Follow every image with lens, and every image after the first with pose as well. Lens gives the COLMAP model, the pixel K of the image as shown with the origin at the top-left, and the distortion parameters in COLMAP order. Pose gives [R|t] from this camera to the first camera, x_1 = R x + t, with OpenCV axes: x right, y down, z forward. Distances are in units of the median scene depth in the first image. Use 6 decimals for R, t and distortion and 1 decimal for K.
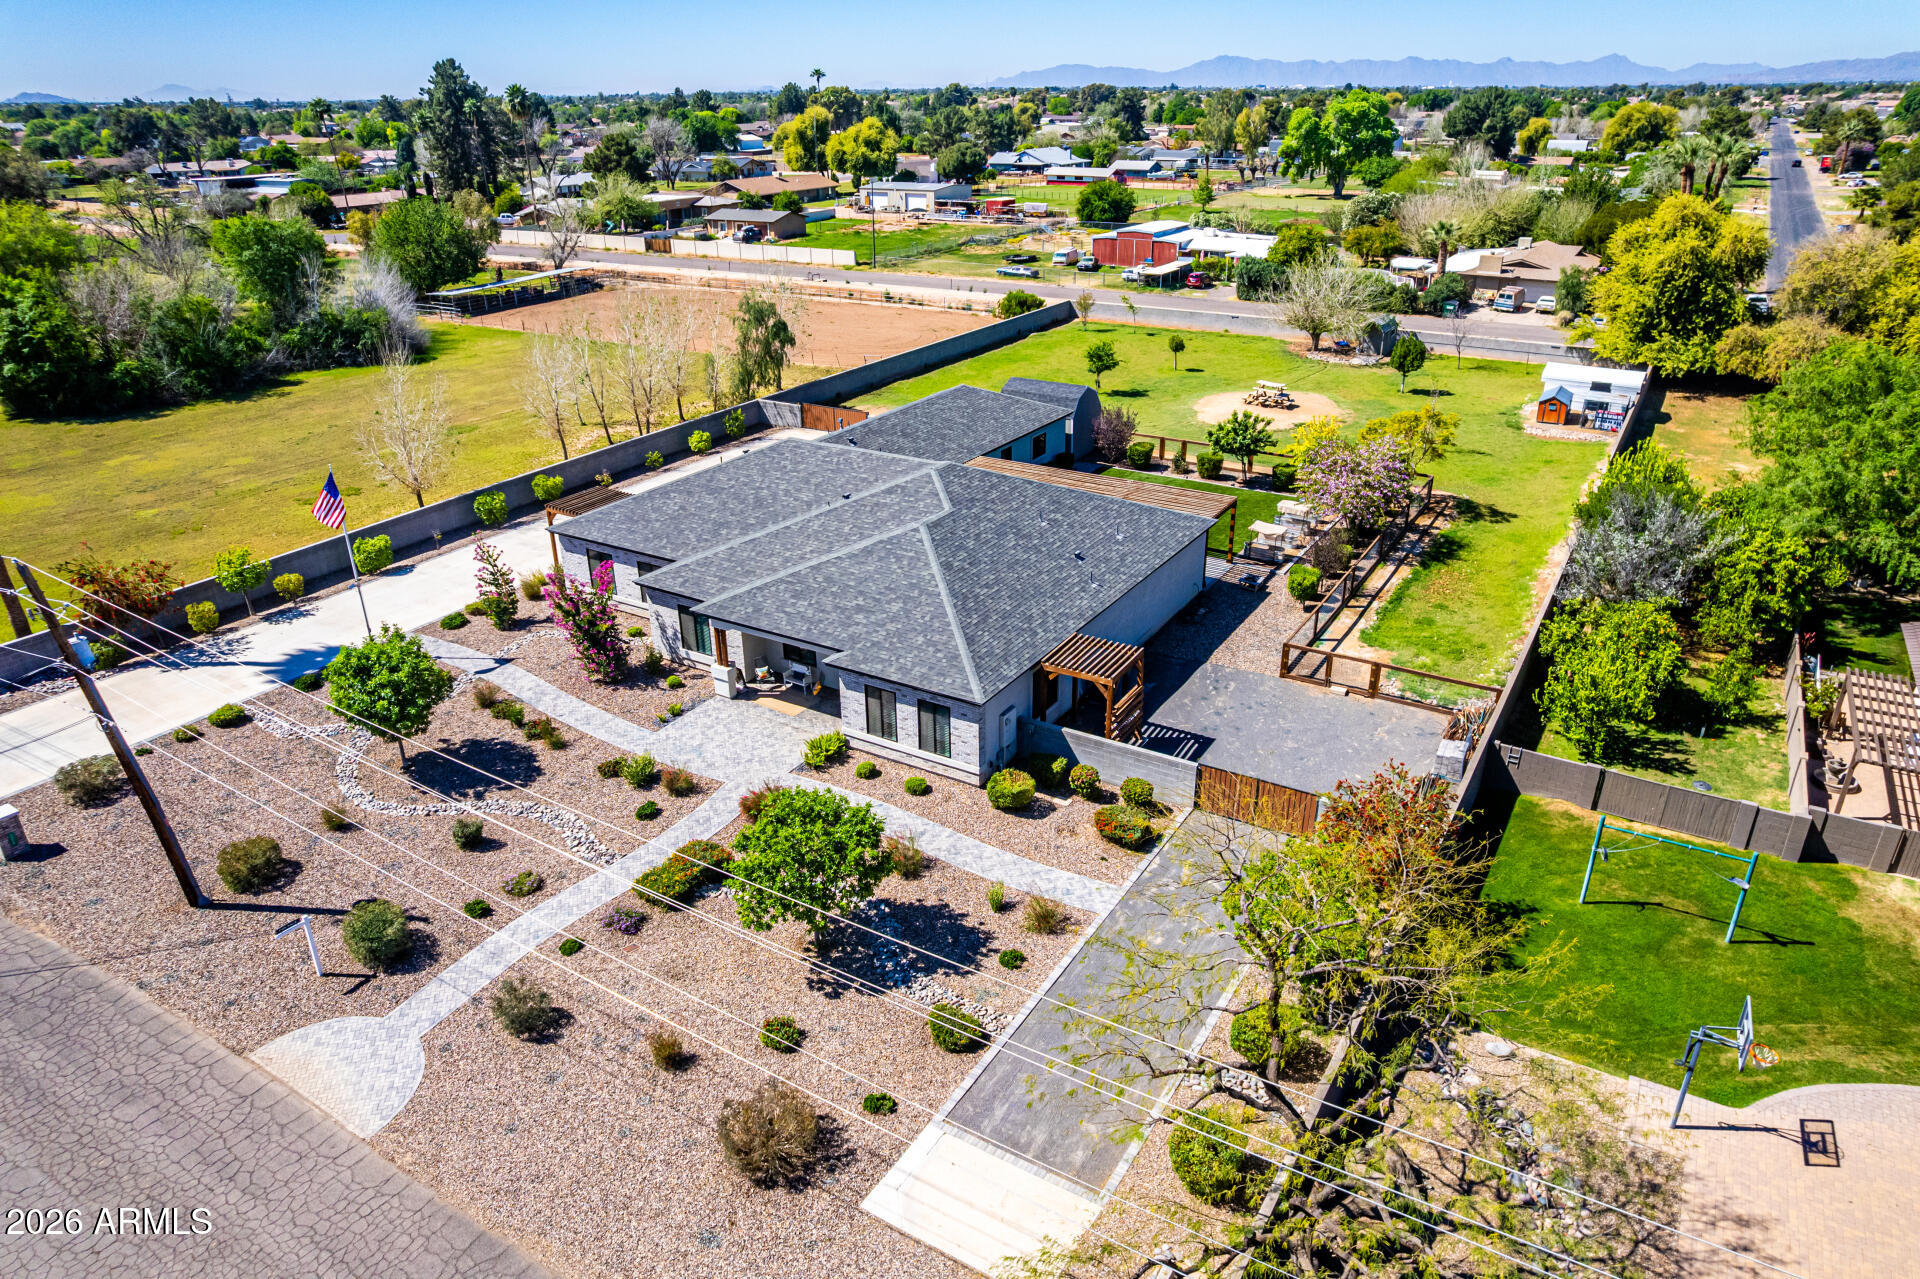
lens RADIAL K [[1236.6, 0, 959.4], [0, 1236.6, 637.8], [0, 0, 1]] dist [-0.072640, 0.061503]
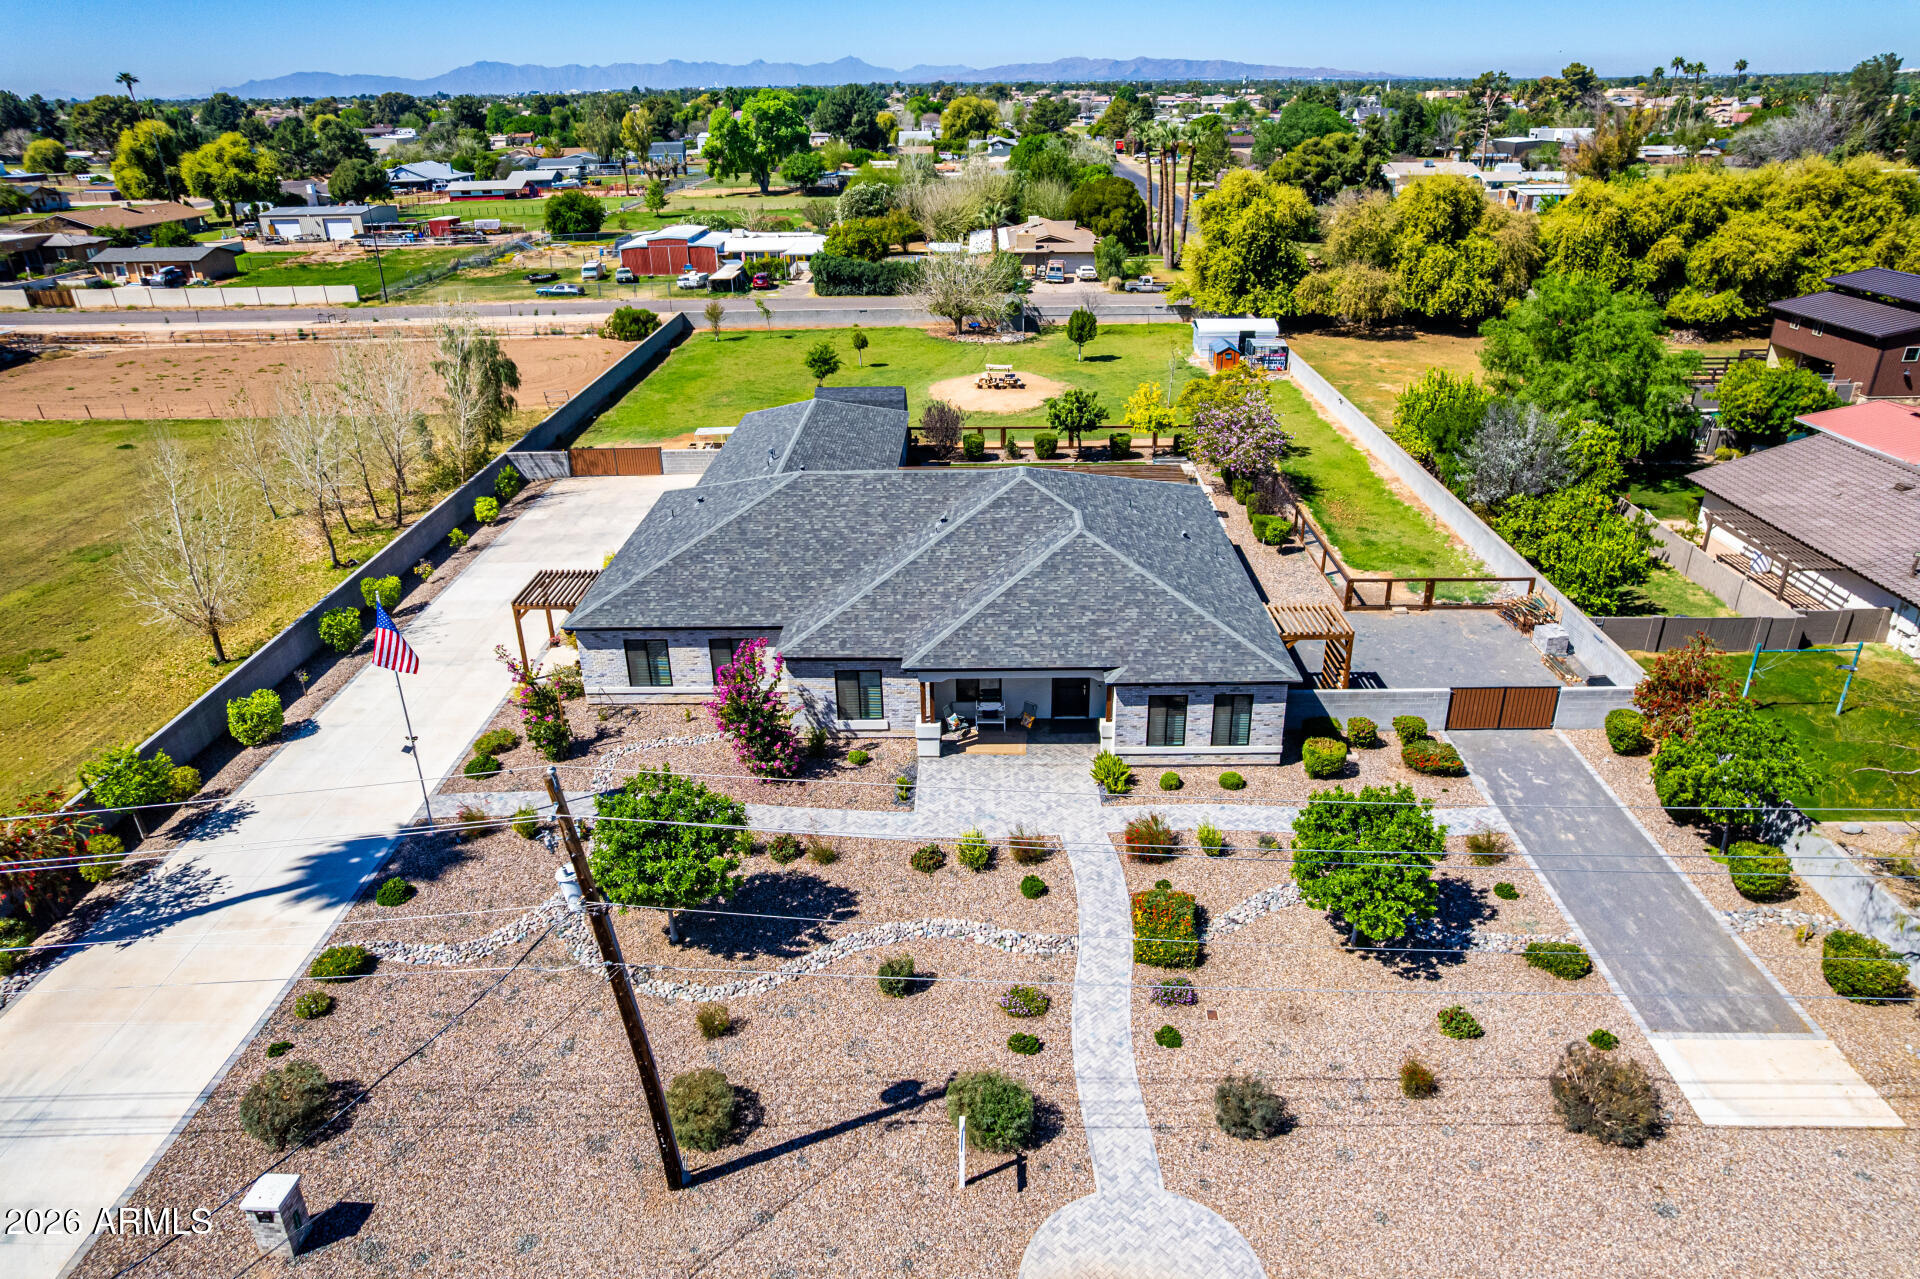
lens RADIAL K [[1236.6, 0, 964.9], [0, 1236.6, 647.7], [0, 0, 1]] dist [-0.072640, 0.061503]
pose [[0.857838, -0.218286, 0.465258, -0.296165], [0.216486, 0.974556, 0.058080, -0.039677], [-0.466098, 0.050899, 0.883268, 0.100328]]
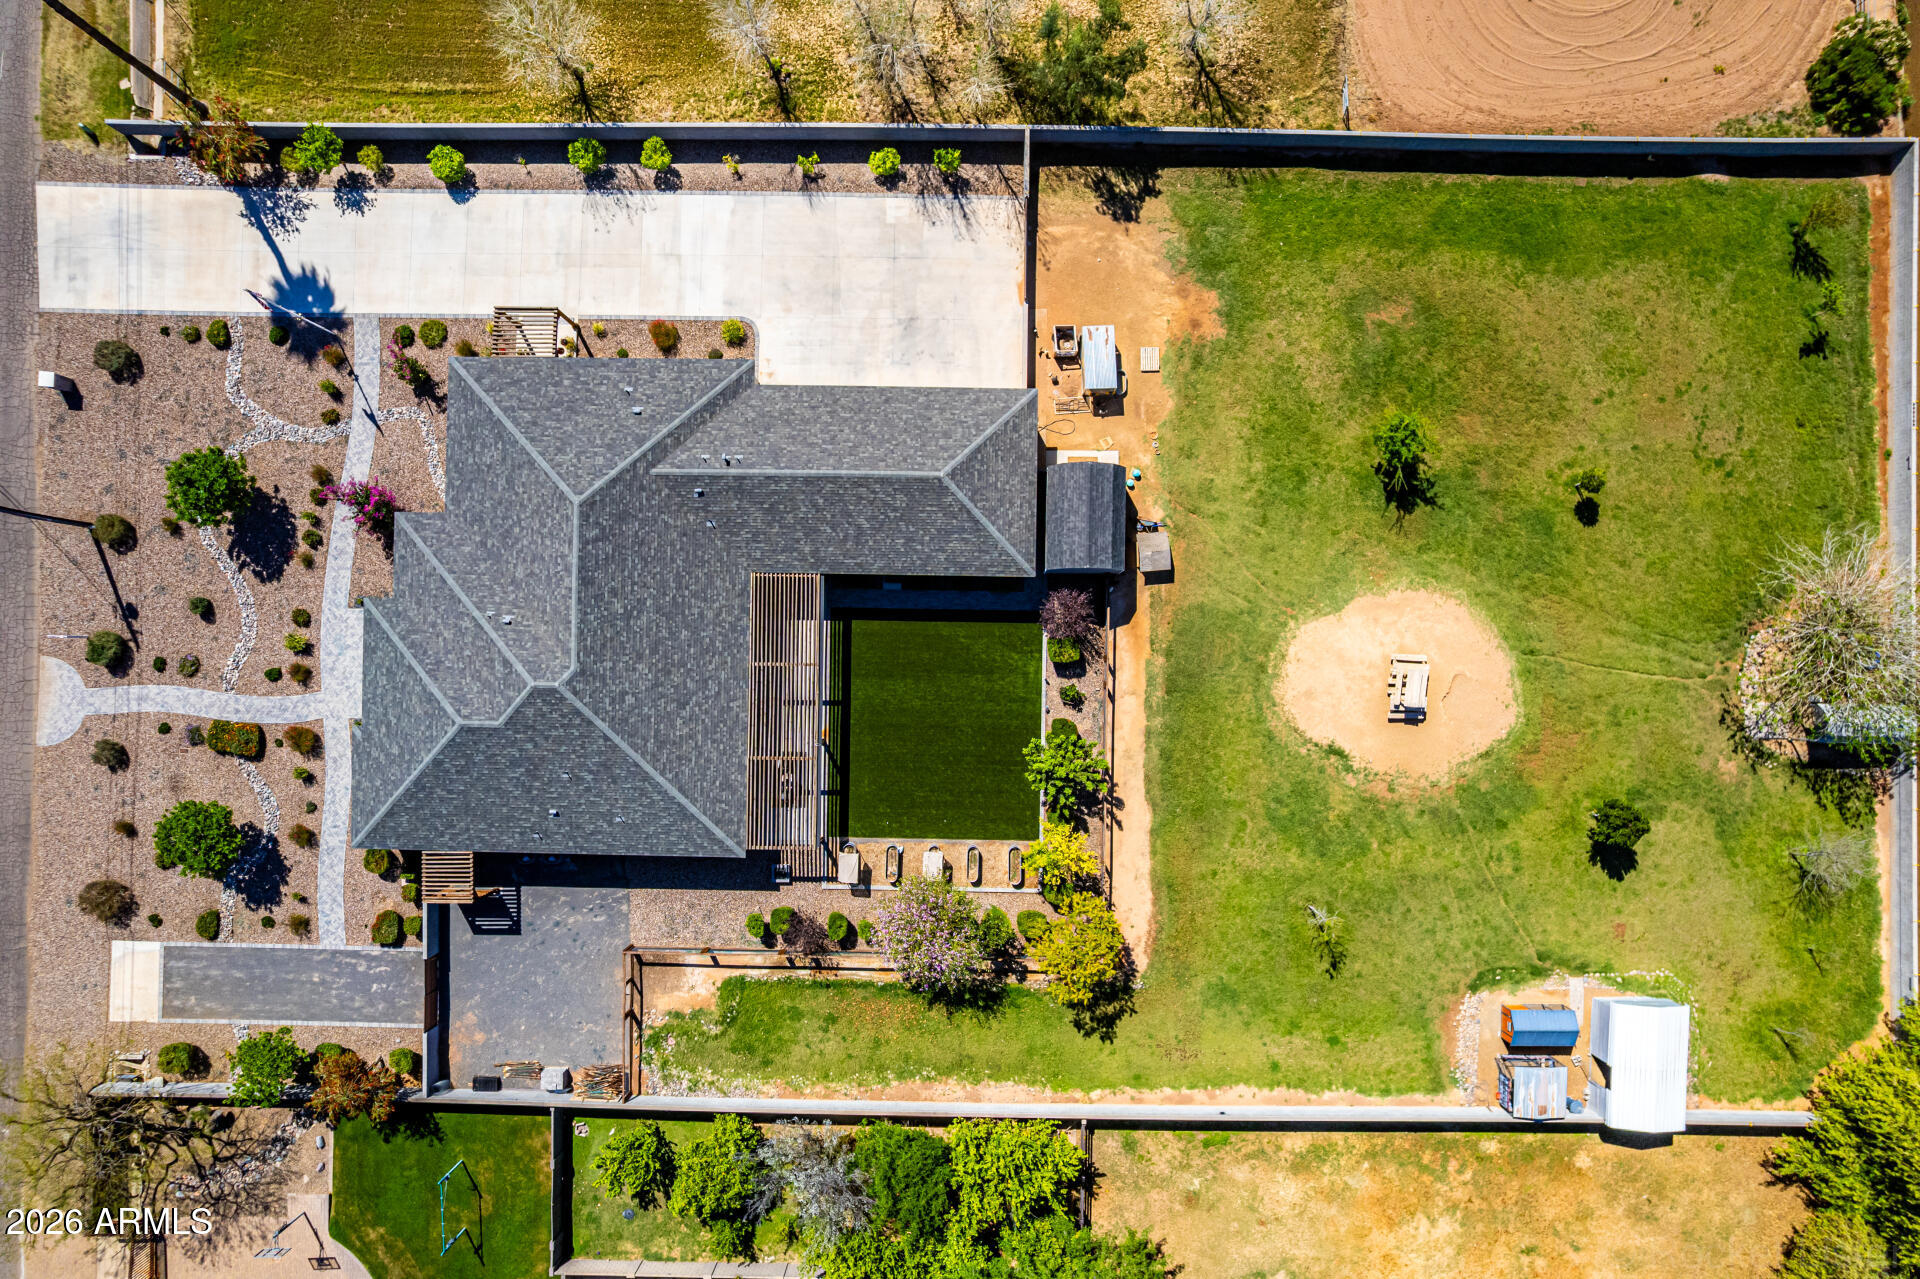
lens RADIAL K [[1236.6, 0, 964.4], [0, 1236.6, 651.8], [0, 0, 1]] dist [-0.072640, 0.061503]
pose [[0.511382, 0.859346, 0.003599, 0.088089], [-0.356235, 0.208174, 0.910912, -0.759858], [0.782040, -0.467106, 0.412585, 0.470611]]
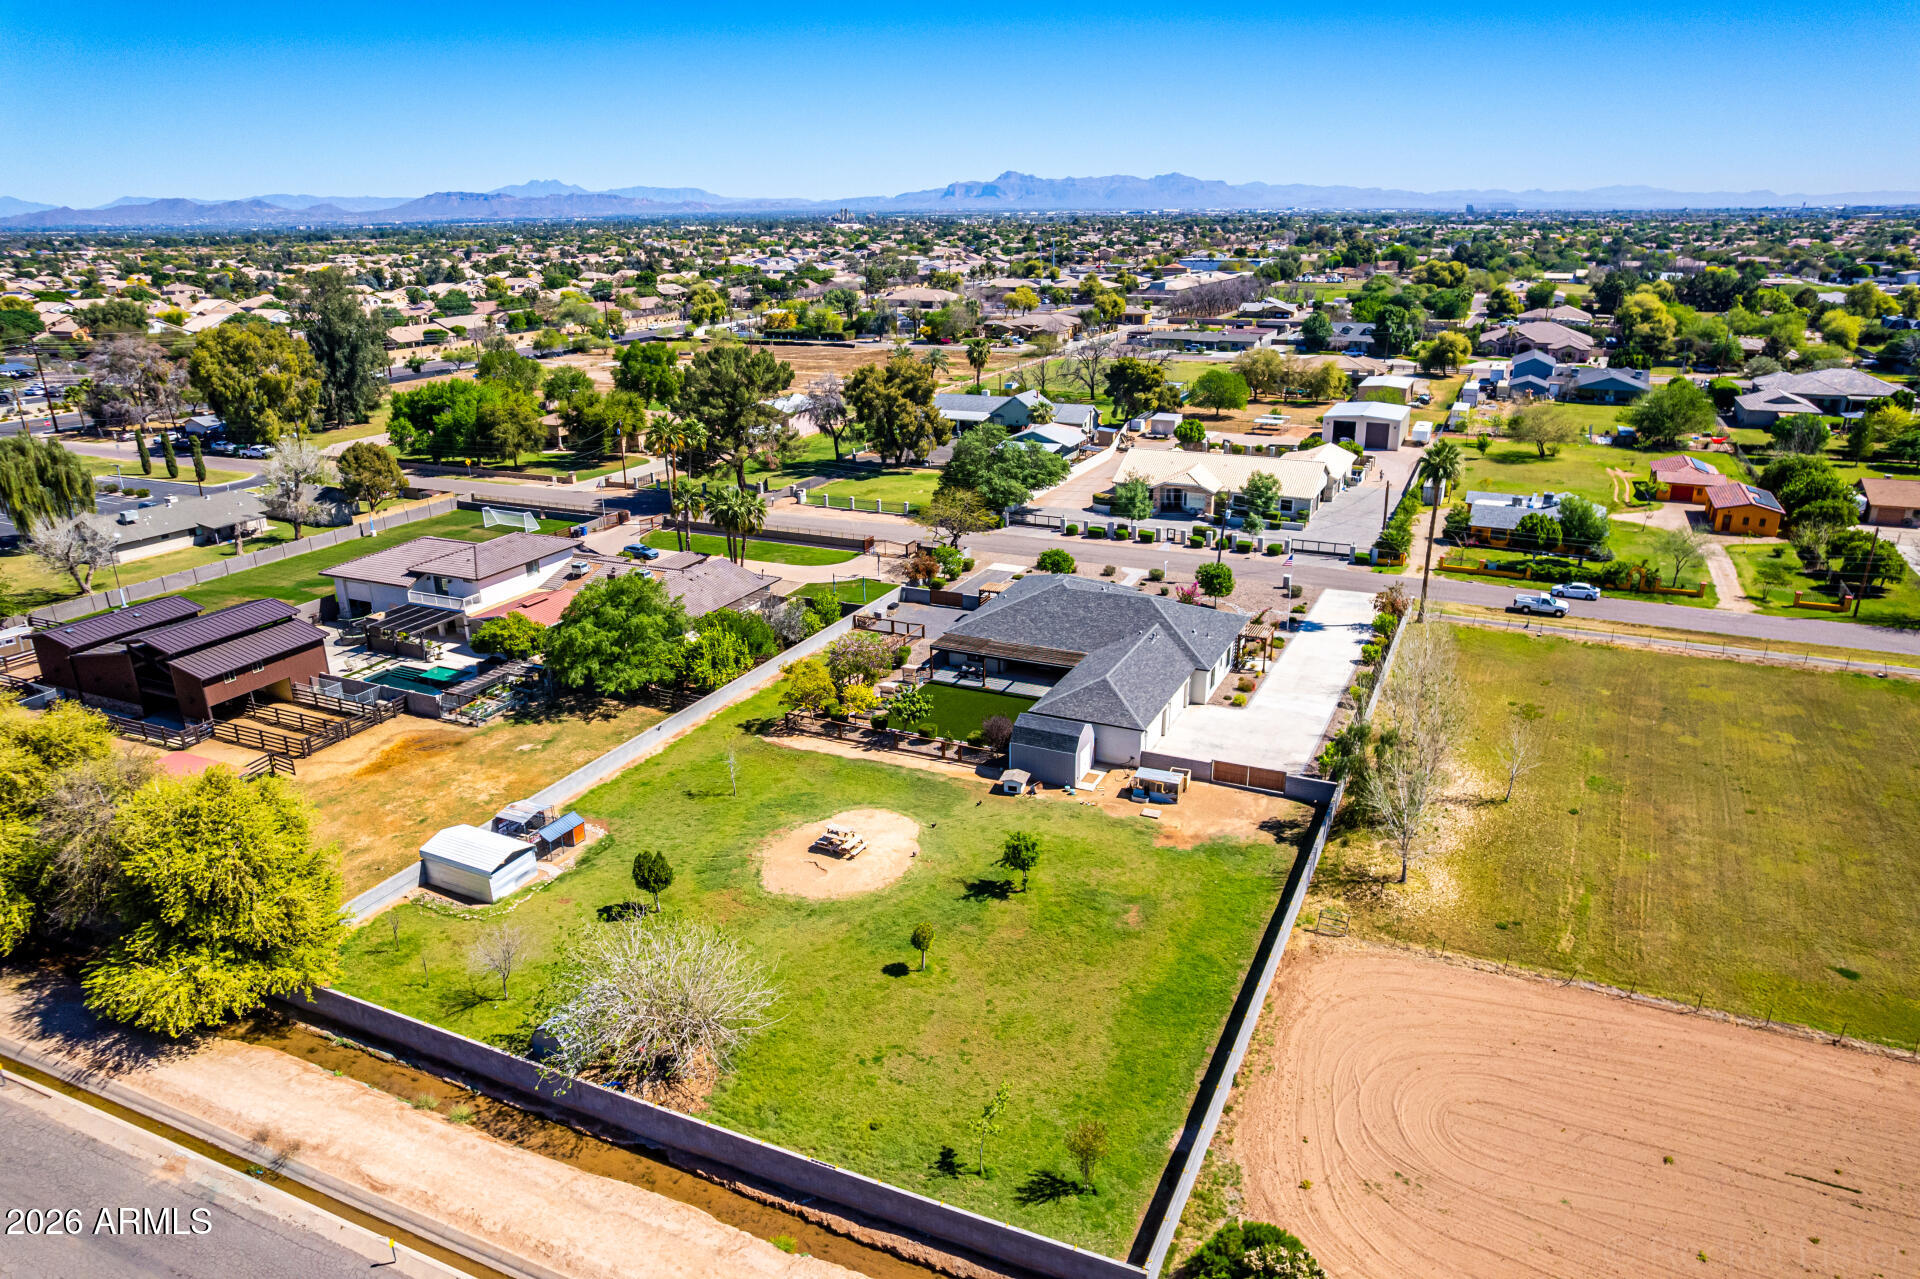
lens RADIAL K [[1236.6, 0, 967.3], [0, 1236.6, 639.4], [0, 0, 1]] dist [-0.072640, 0.061503]
pose [[-0.992978, 0.058929, -0.102577, 0.234902], [-0.027777, 0.726716, 0.686377, -0.934038], [0.114992, 0.684406, -0.719976, 1.540635]]
